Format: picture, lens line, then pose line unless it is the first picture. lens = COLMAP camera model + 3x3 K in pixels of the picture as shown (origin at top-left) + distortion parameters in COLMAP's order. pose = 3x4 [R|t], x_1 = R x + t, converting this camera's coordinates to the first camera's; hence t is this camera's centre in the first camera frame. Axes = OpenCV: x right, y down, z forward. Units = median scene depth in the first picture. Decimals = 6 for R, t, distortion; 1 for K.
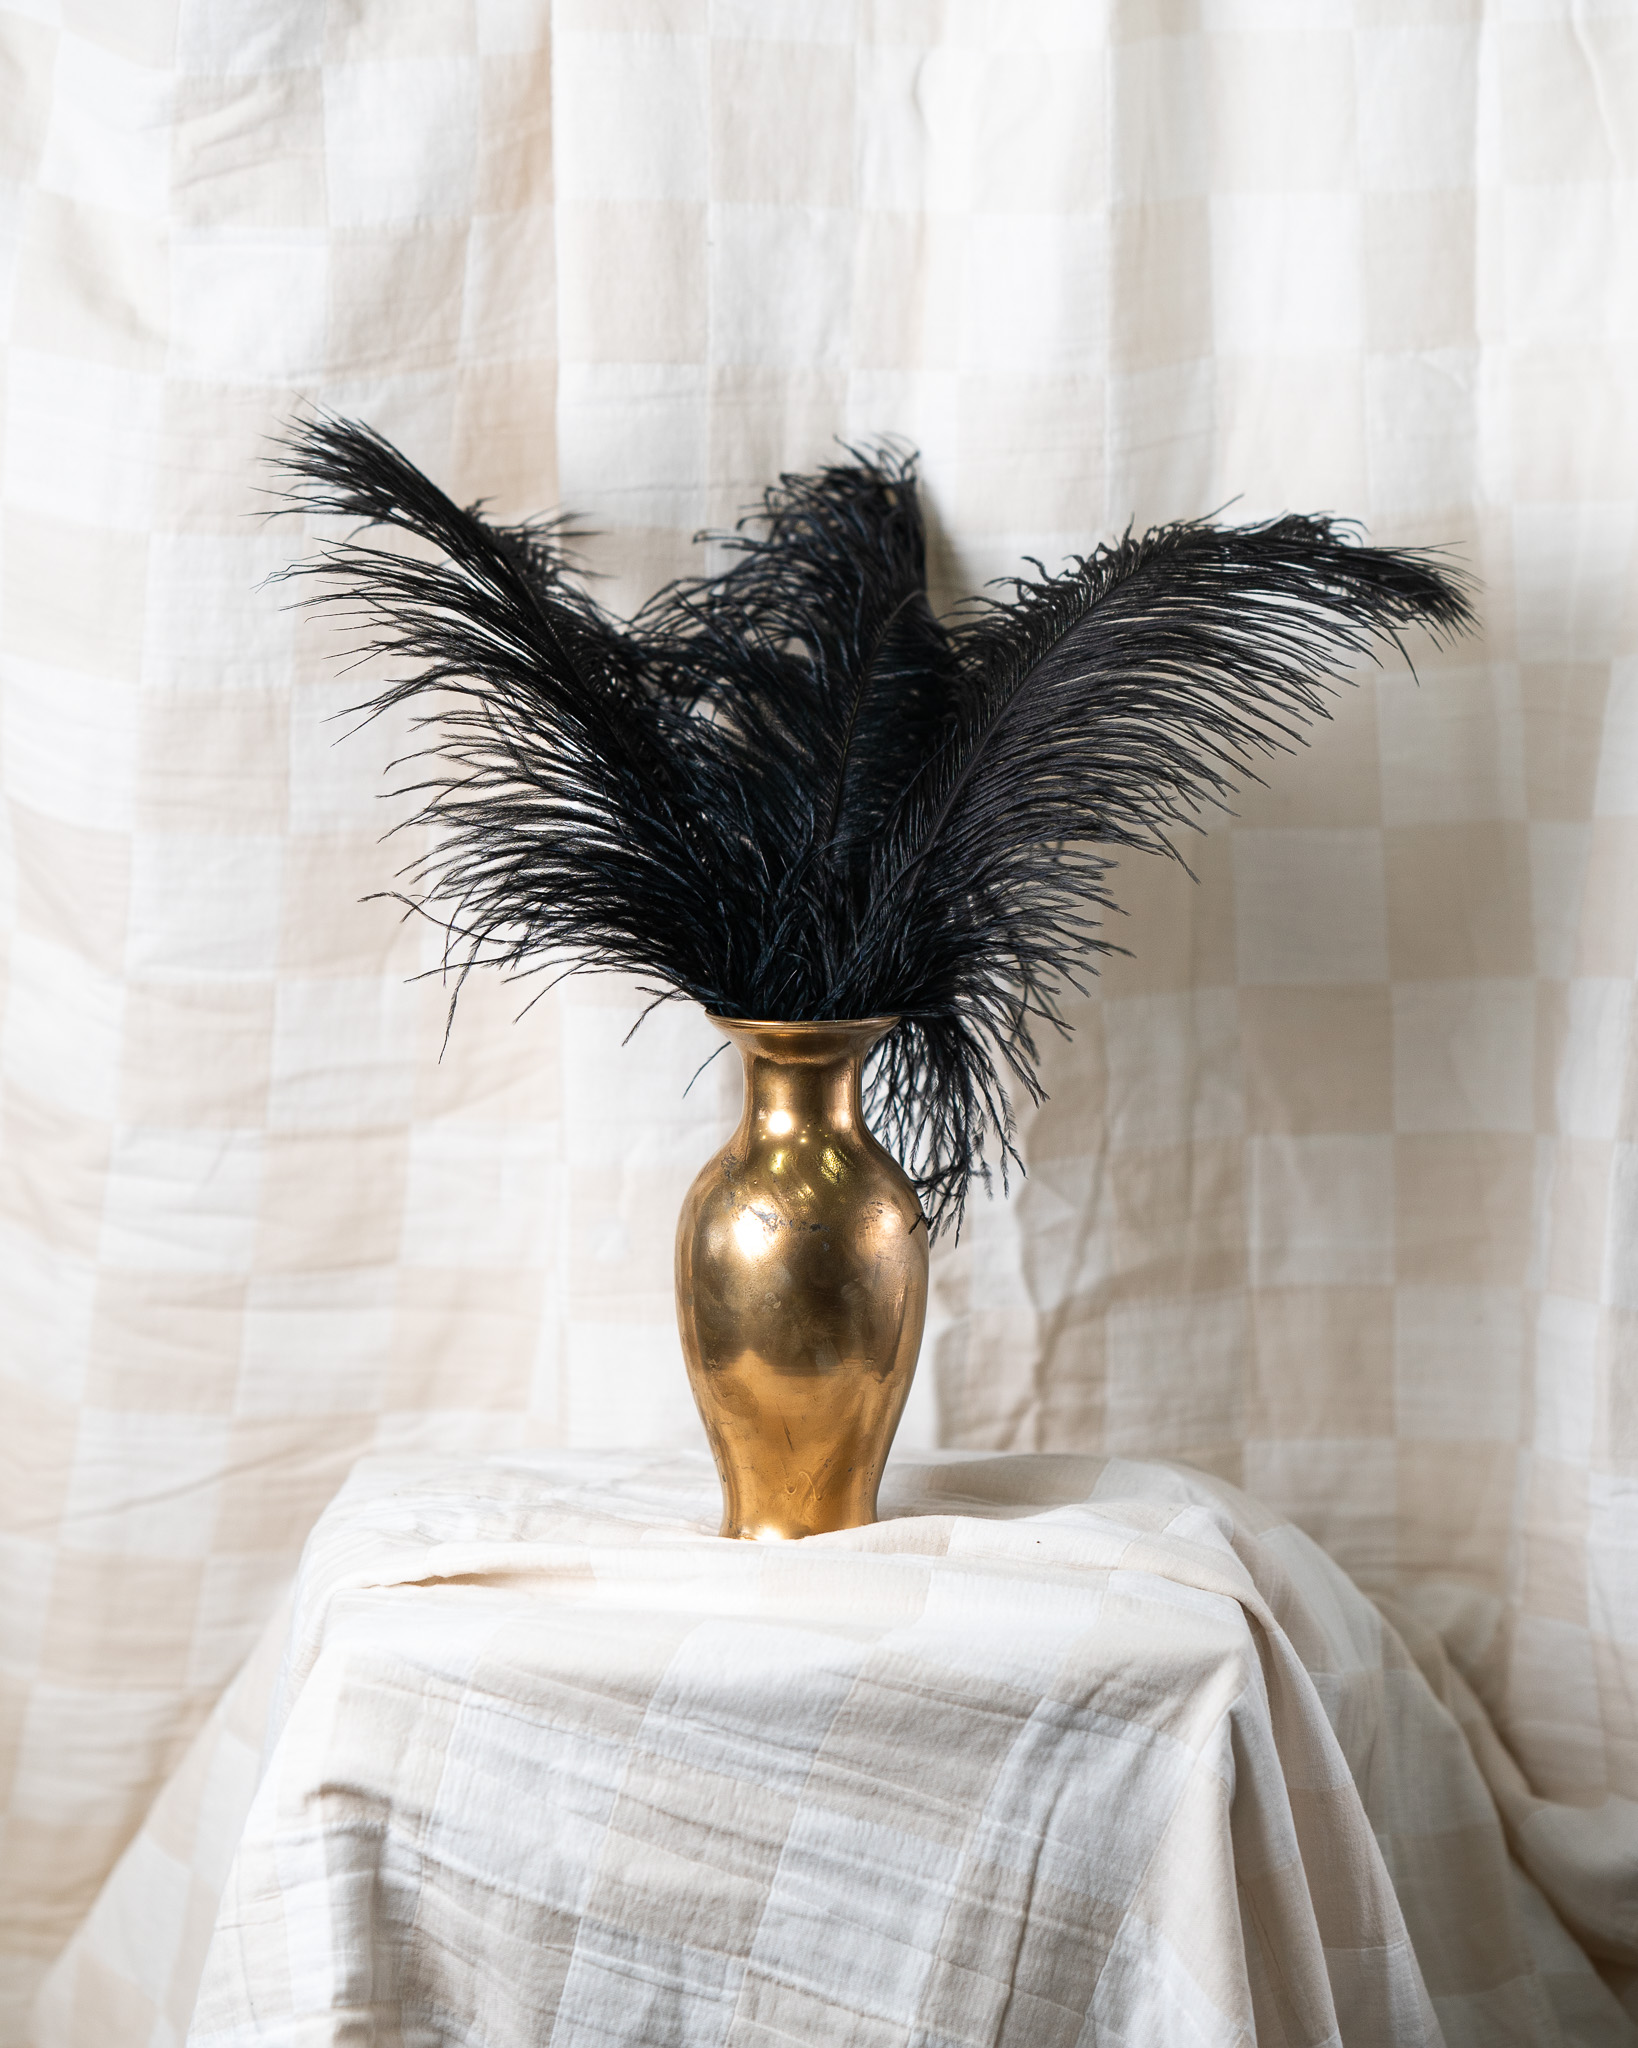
lens RADIAL K [[5794.4, 0, 824.6], [0, 5794.4, 932.2], [0, 0, 1]] dist [0.363569, -0.405987]
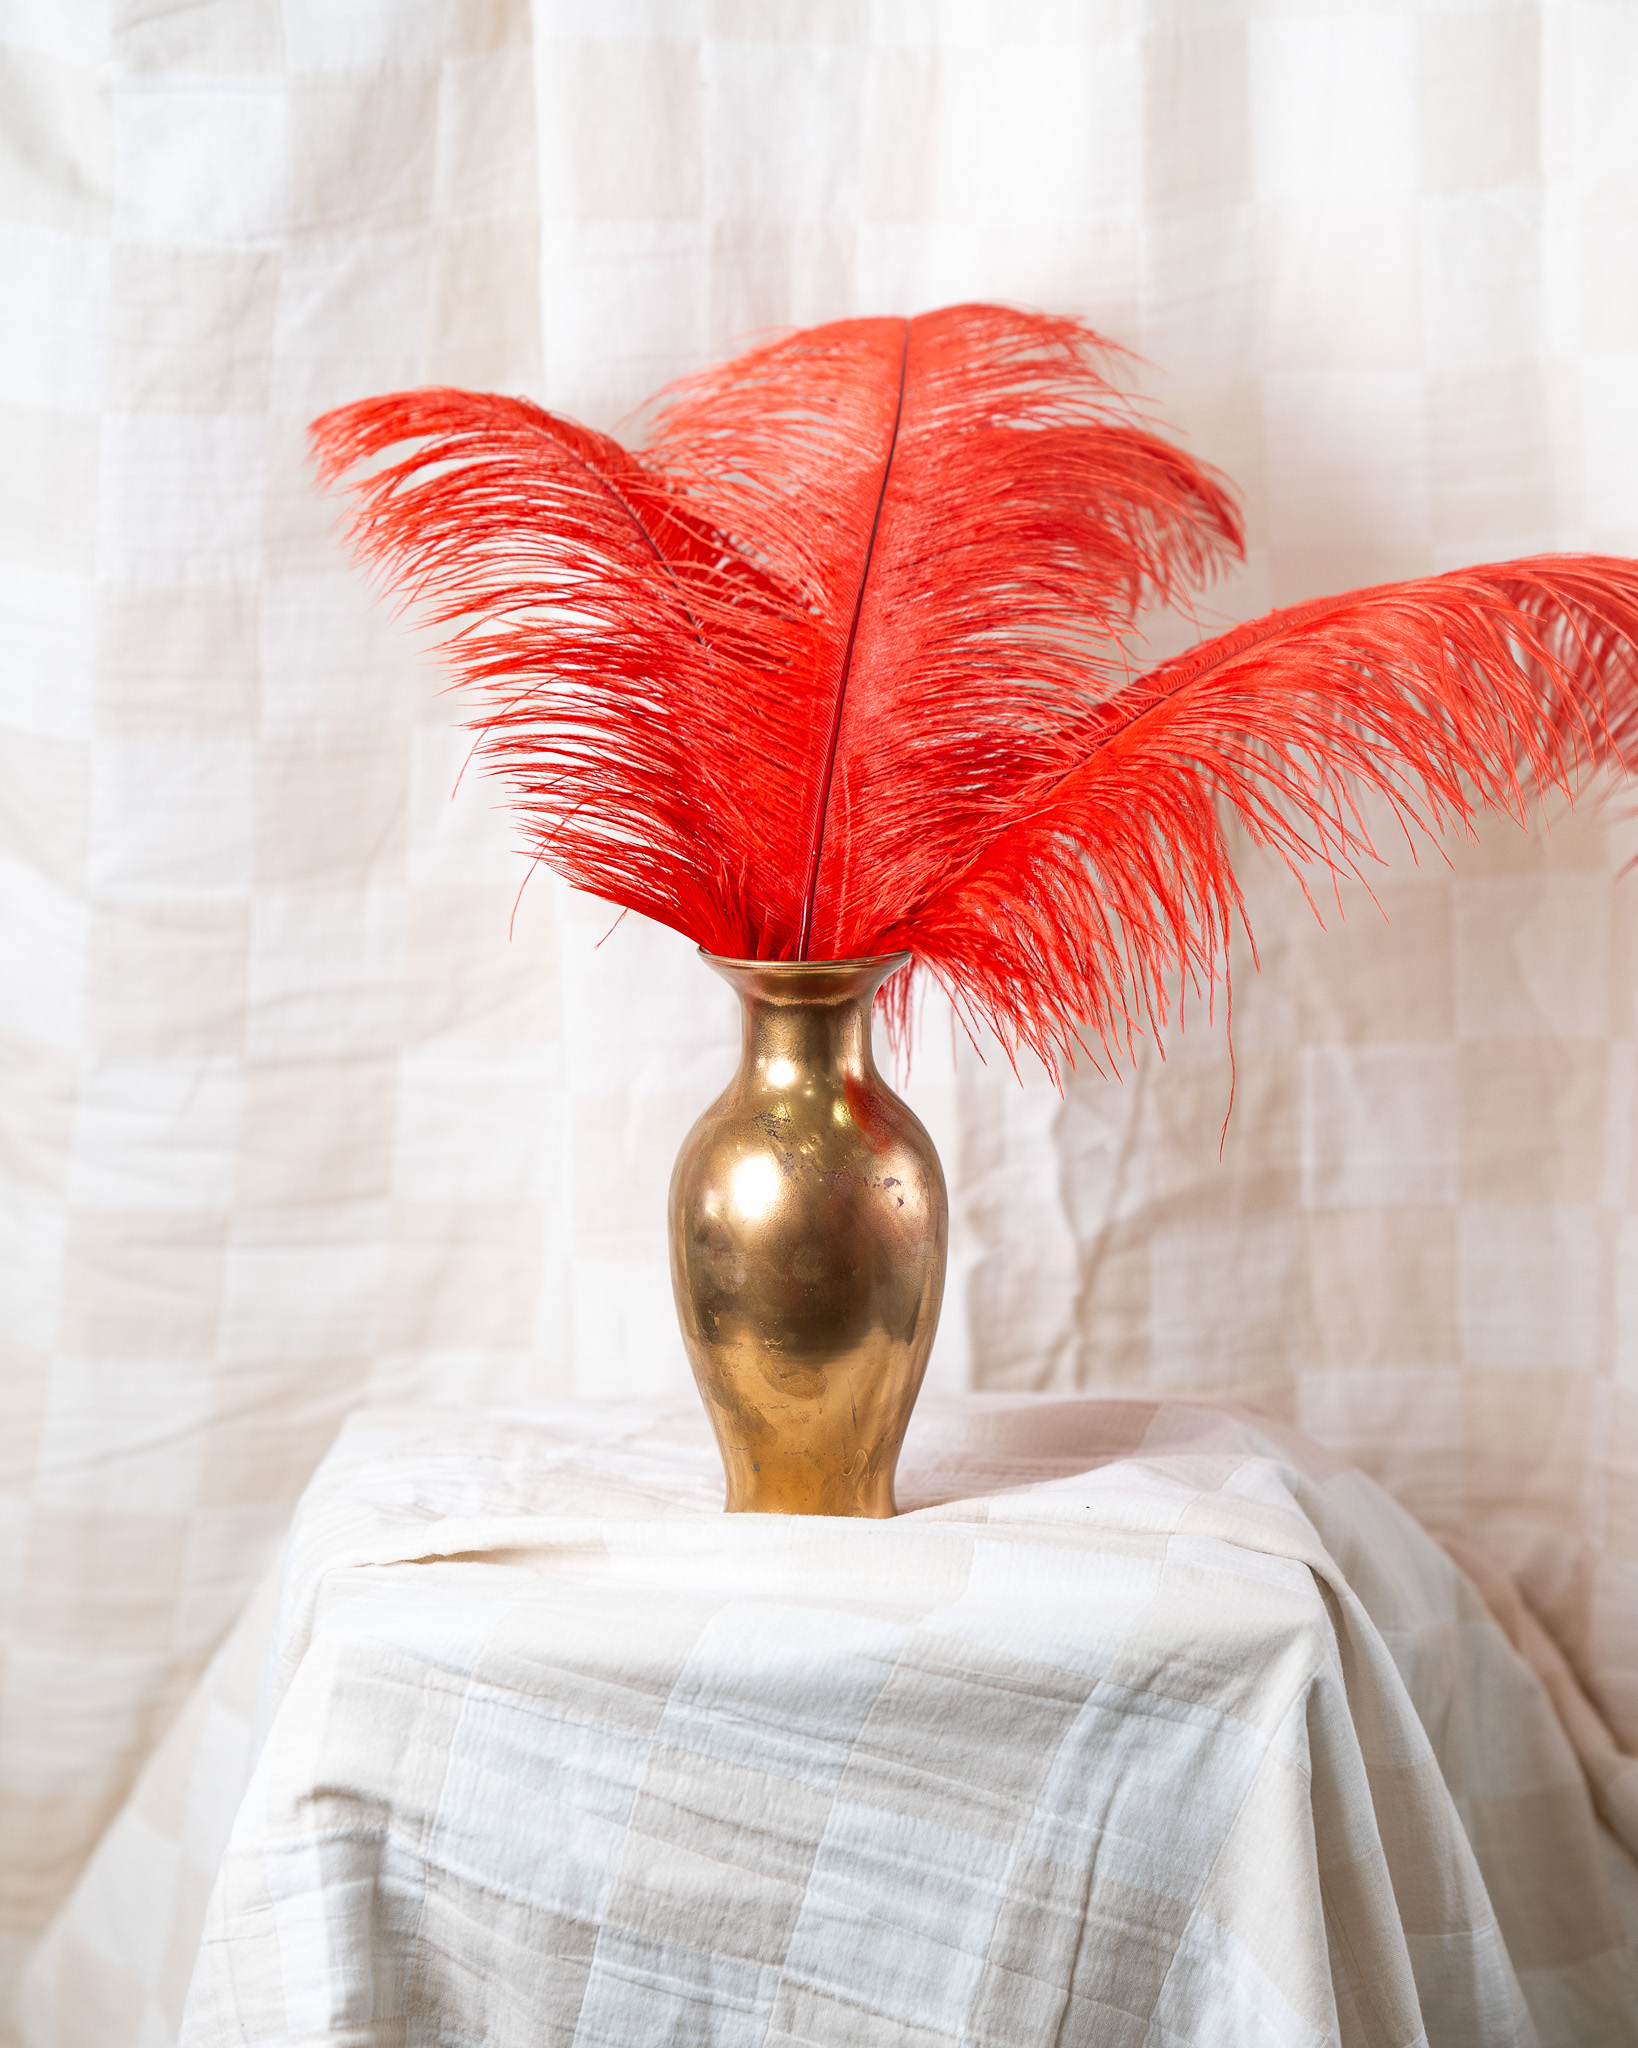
lens RADIAL K [[5608.1, 0, 819.5], [0, 5608.1, 1032.1], [0, 0, 1]] dist [0.364956, 0.631656]
pose [[0.999869, -0.016143, 0.000973, -0.005762], [0.016080, 0.998800, 0.046260, -0.012188], [-0.001719, -0.046239, 0.998929, 0.118684]]
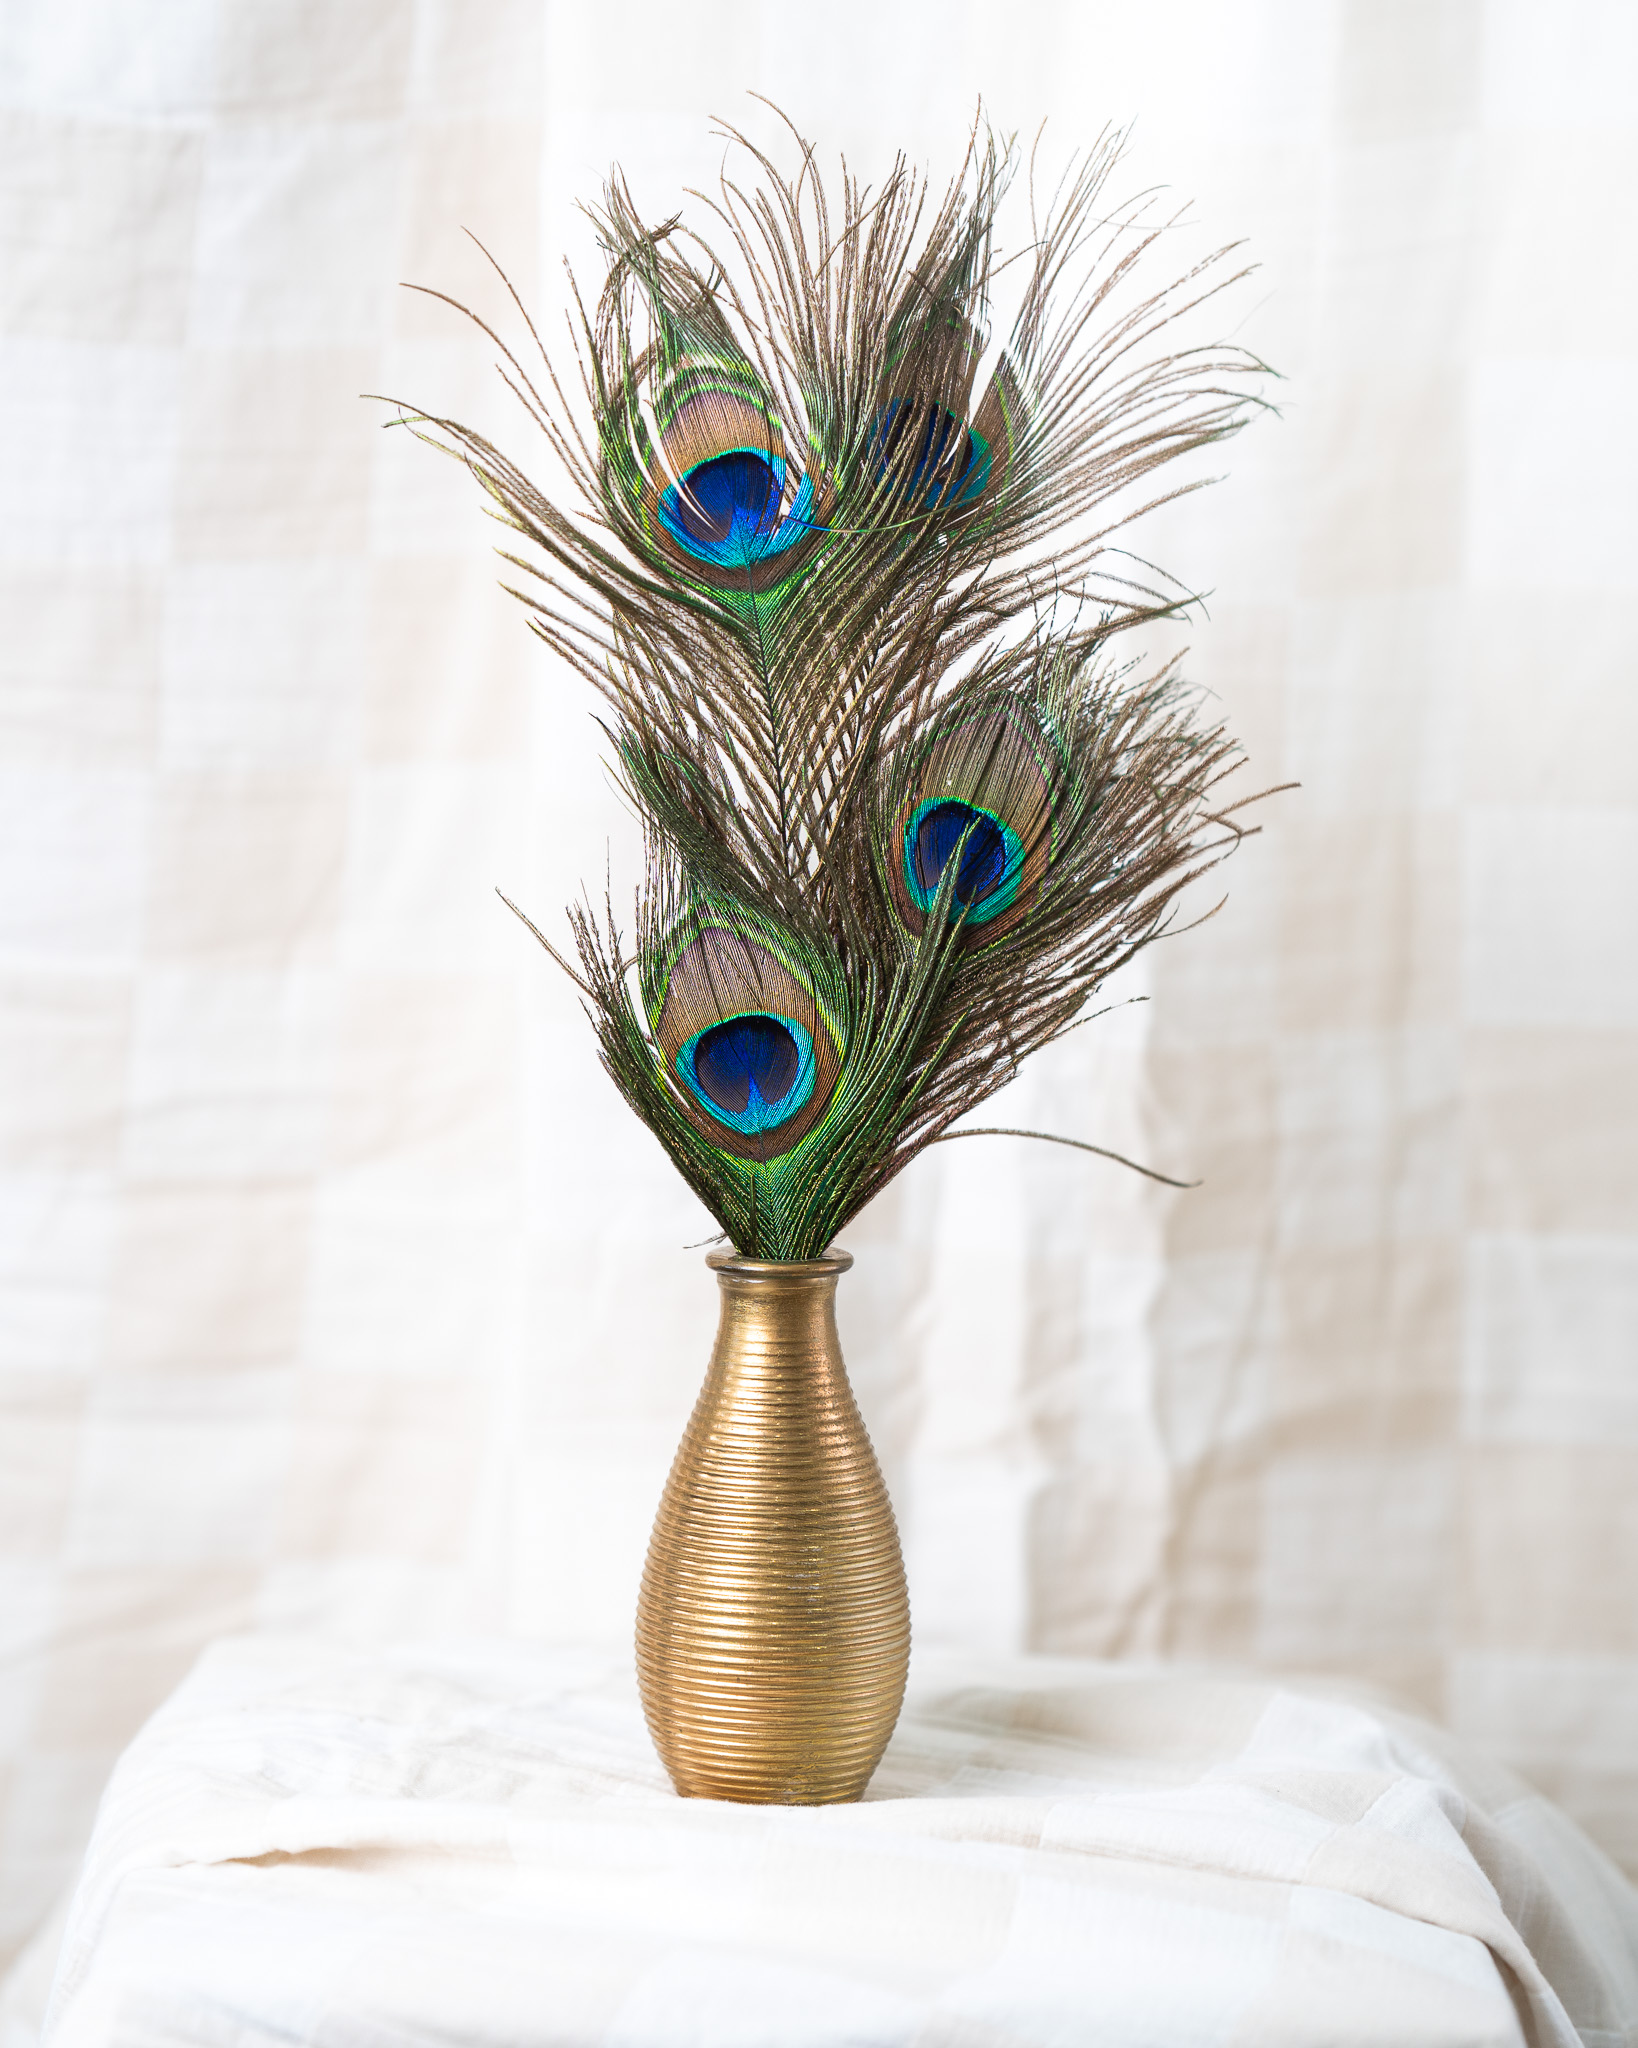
lens RADIAL K [[5245.1, 0, 740.0], [0, 5245.1, 1077.9], [0, 0, 1]] dist [0.689895, 0.500380]
pose [[0.998969, 0.034388, -0.029641, 0.001374], [-0.034075, 0.999358, 0.011026, 0.013868], [0.030001, -0.010005, 0.999500, 0.399893]]
